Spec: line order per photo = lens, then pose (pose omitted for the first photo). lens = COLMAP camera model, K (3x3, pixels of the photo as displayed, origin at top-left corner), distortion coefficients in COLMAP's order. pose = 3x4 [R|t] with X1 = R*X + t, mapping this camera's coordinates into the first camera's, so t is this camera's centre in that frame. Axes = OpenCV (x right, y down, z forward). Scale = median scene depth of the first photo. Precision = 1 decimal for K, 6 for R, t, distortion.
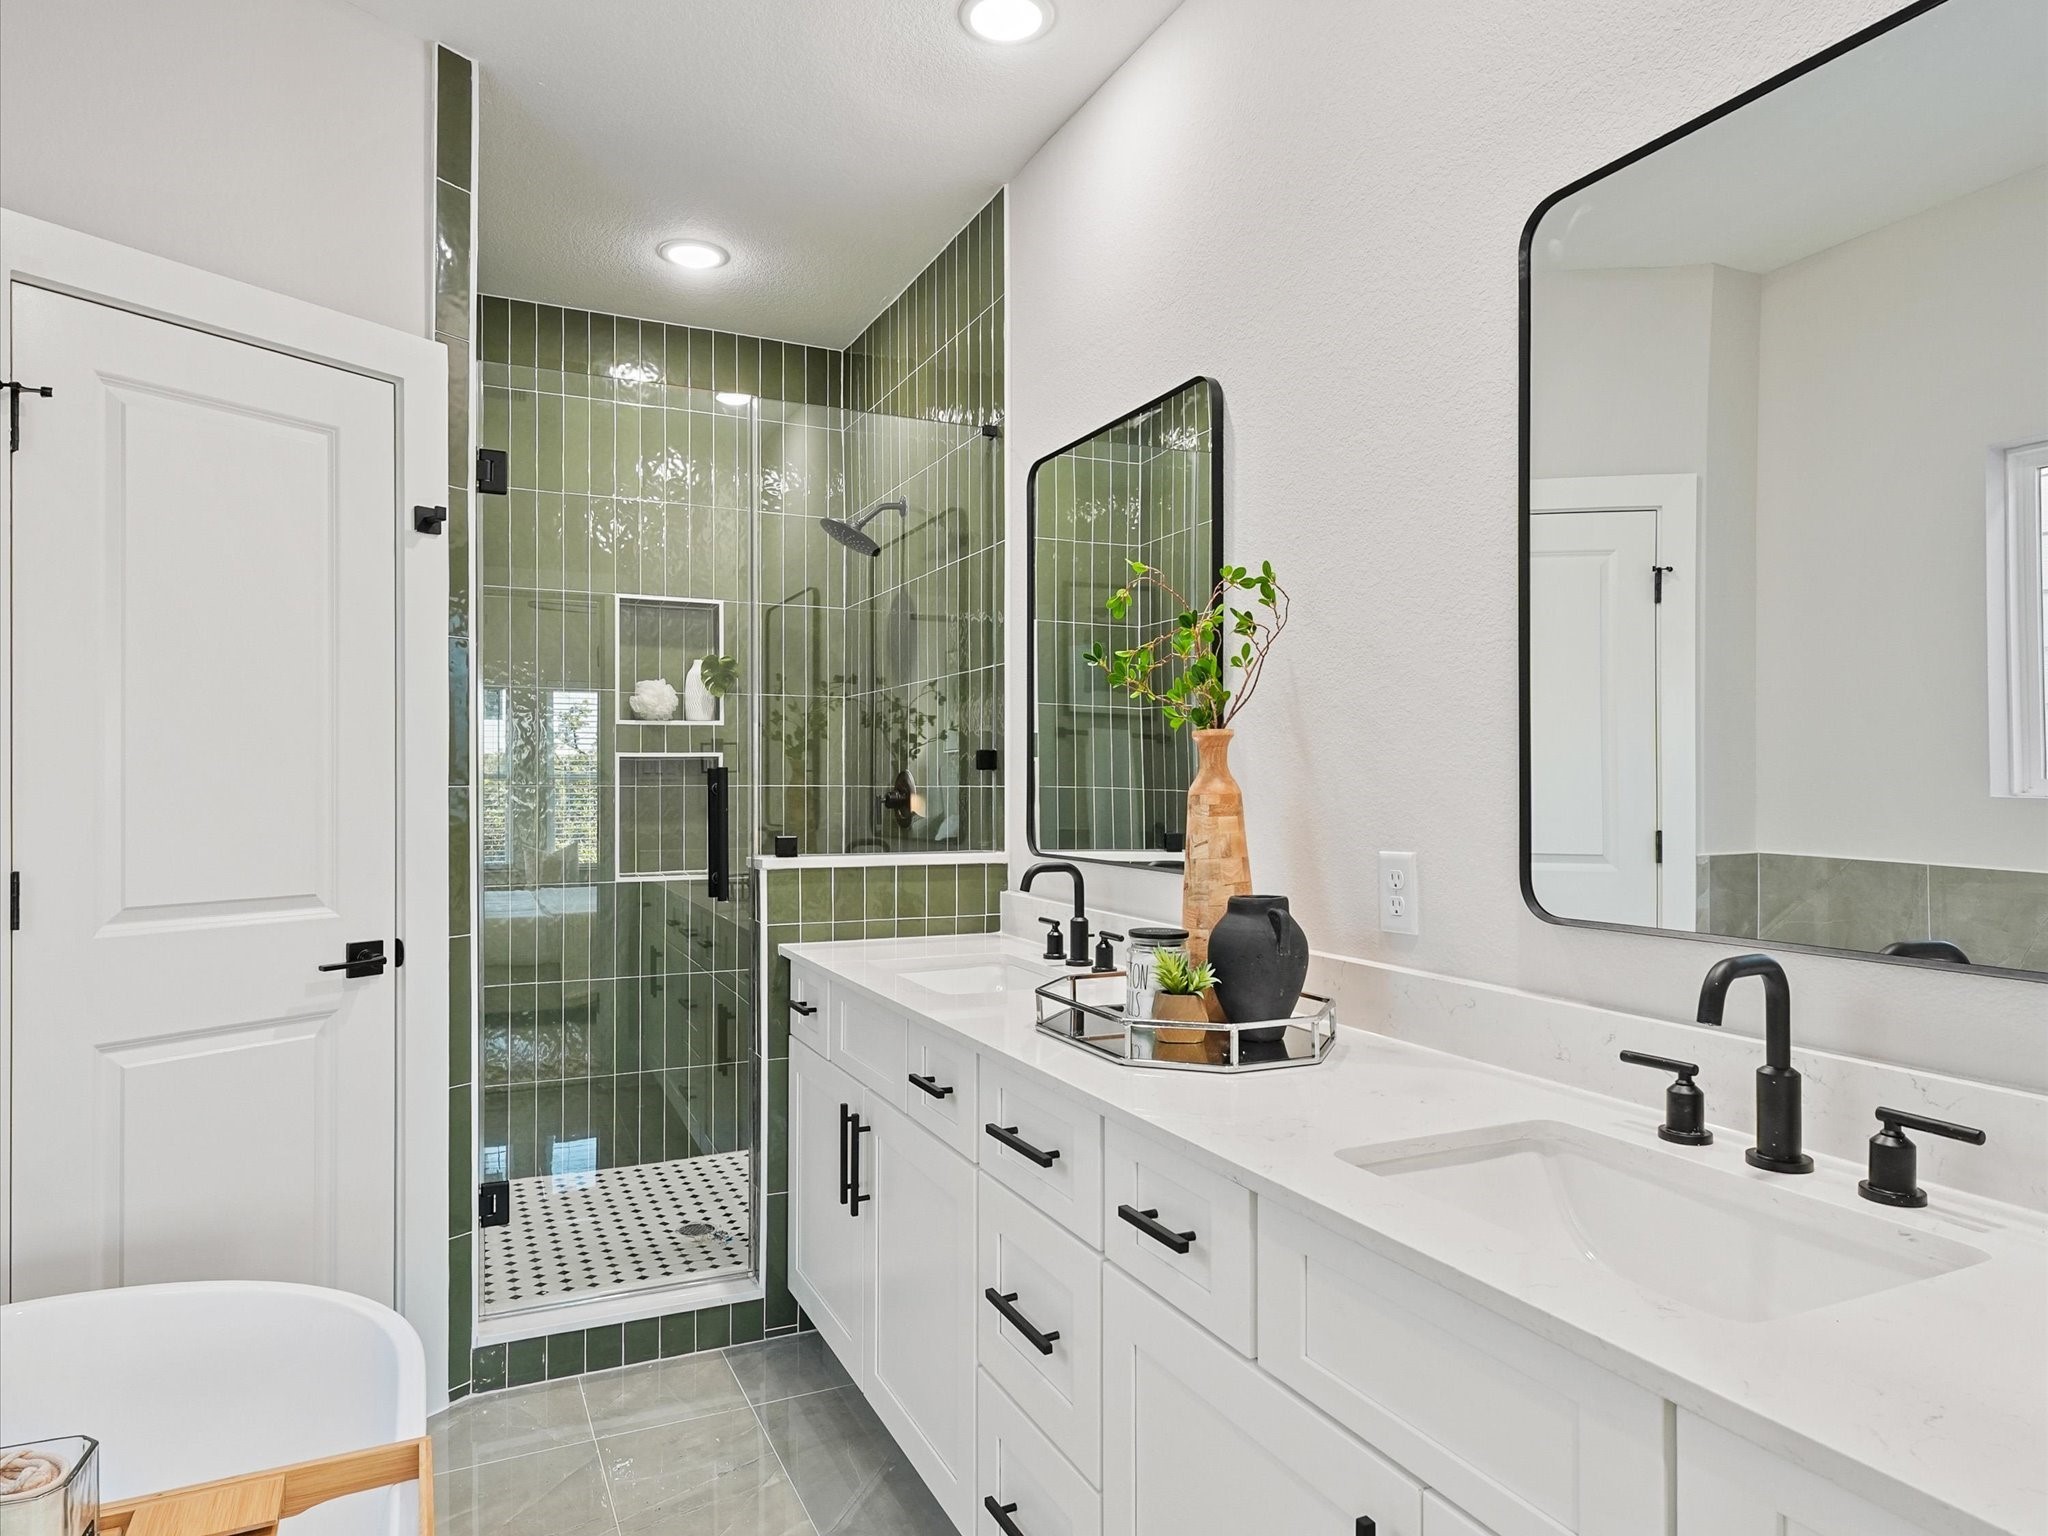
lens RADIAL K [[1263.6, 0, 1014.3], [0, 1263.6, 769.4], [0, 0, 1]] dist [-0.008566, -0.004270]
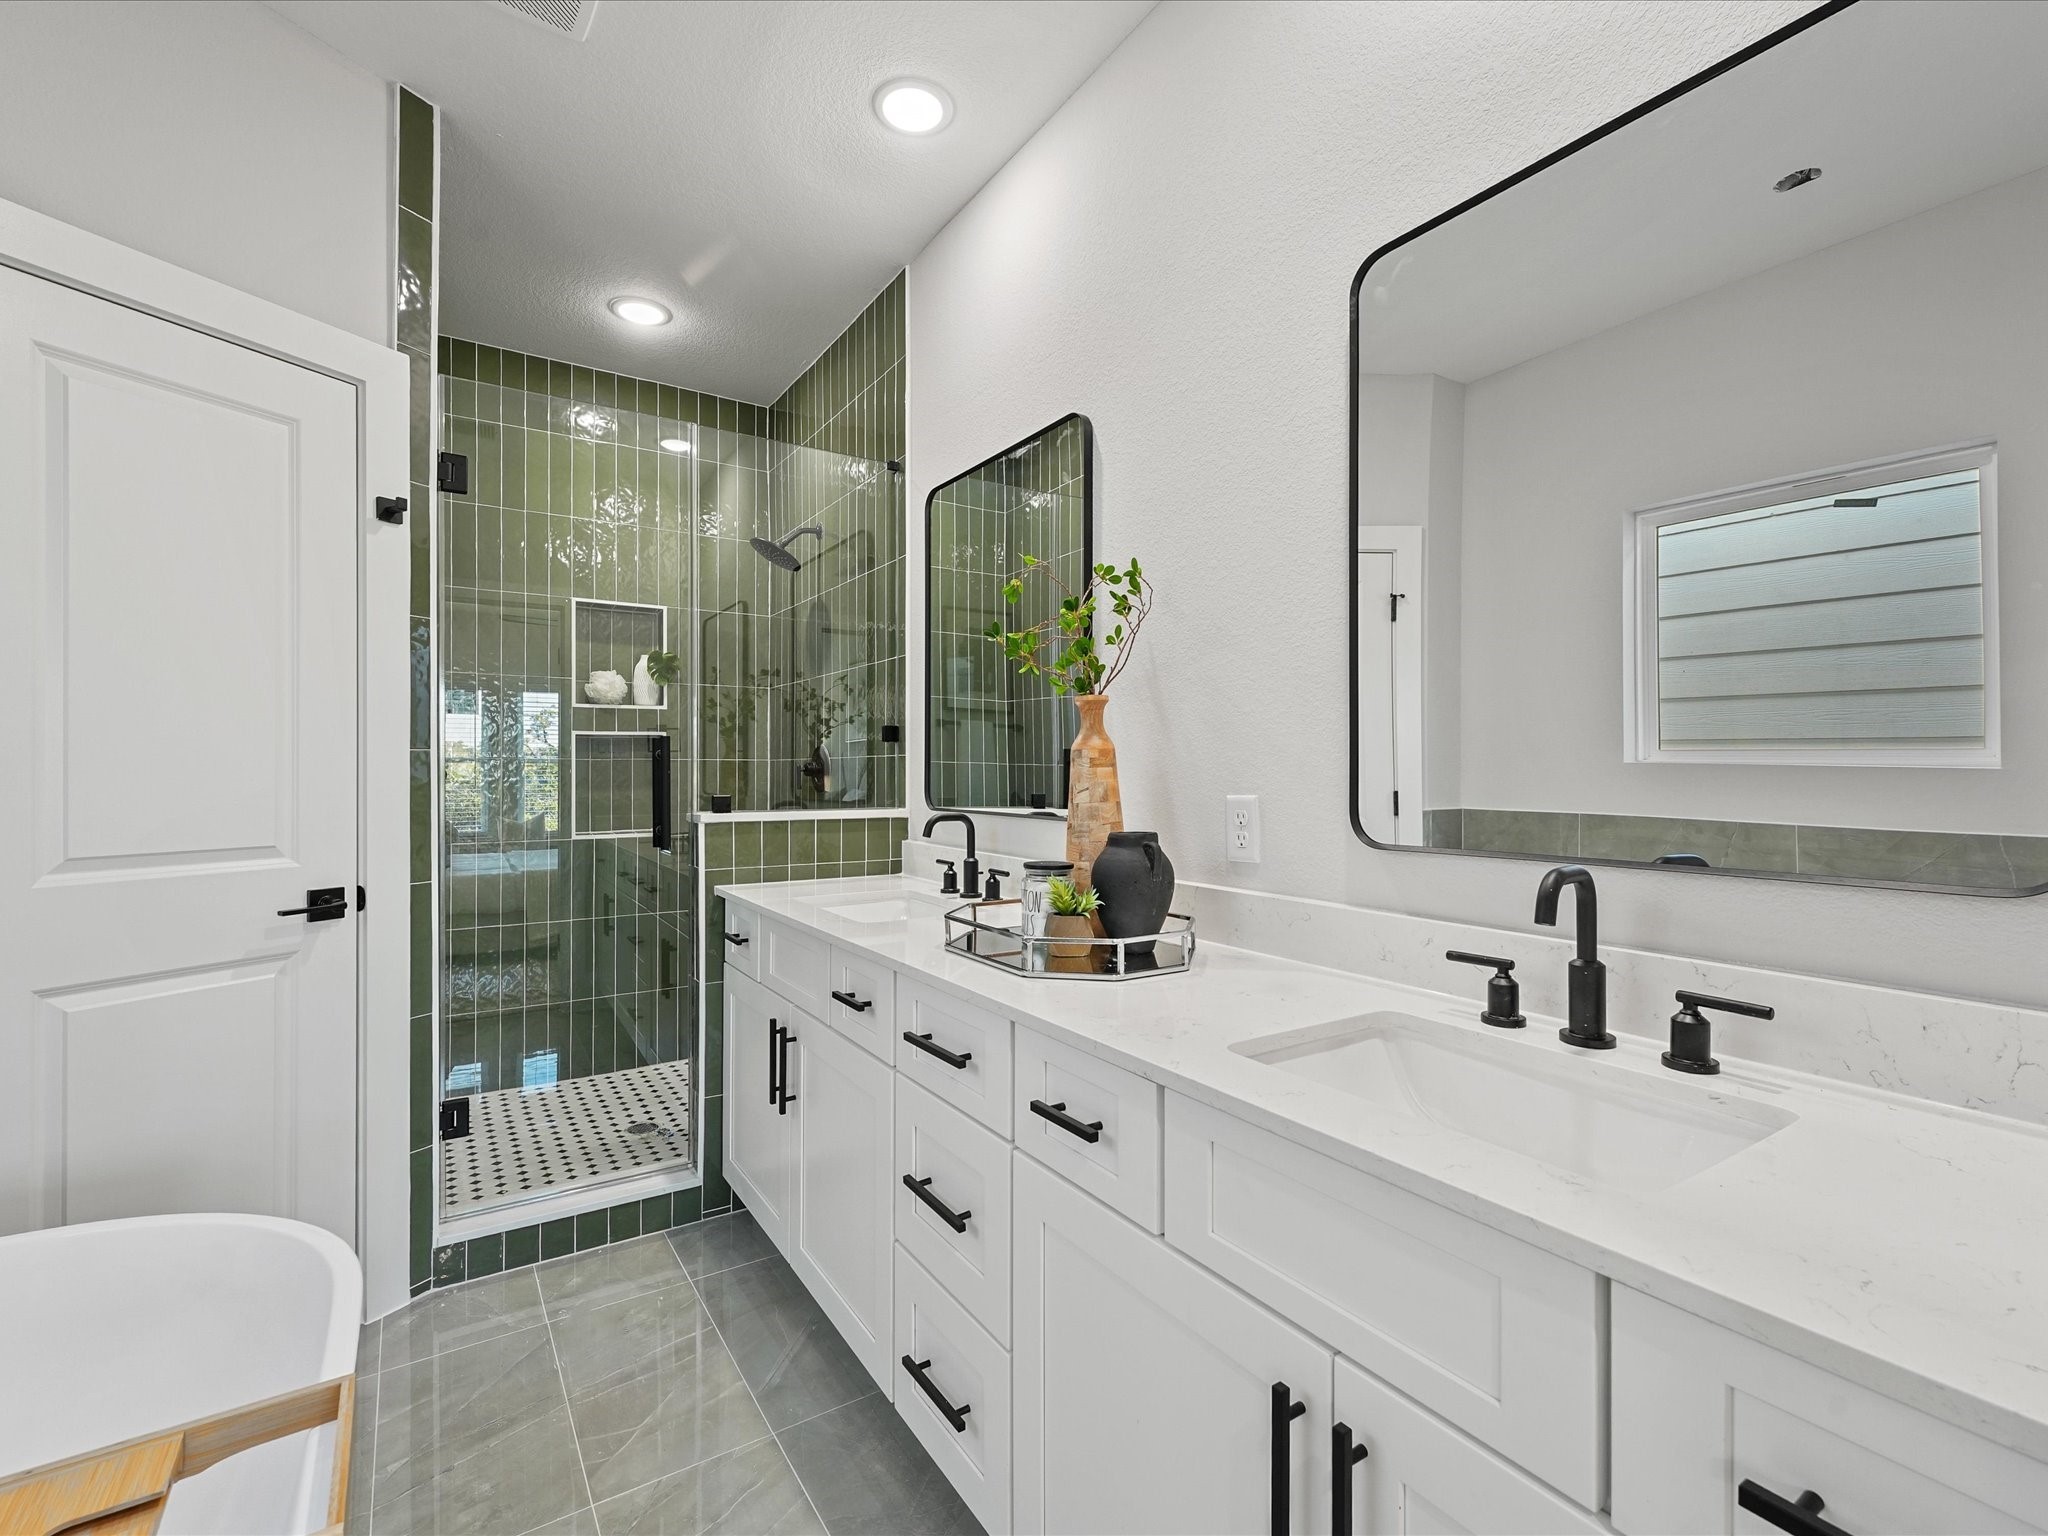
lens RADIAL K [[935.5, 0, 1031.1], [0, 935.5, 761.6], [0, 0, 1]] dist [-0.003384, -0.001127]
pose [[0.989565, 0.000765, 0.144085, -0.022750], [-0.000734, 1.000000, -0.000267, 0.025436], [-0.144085, 0.000158, 0.989565, 0.103626]]
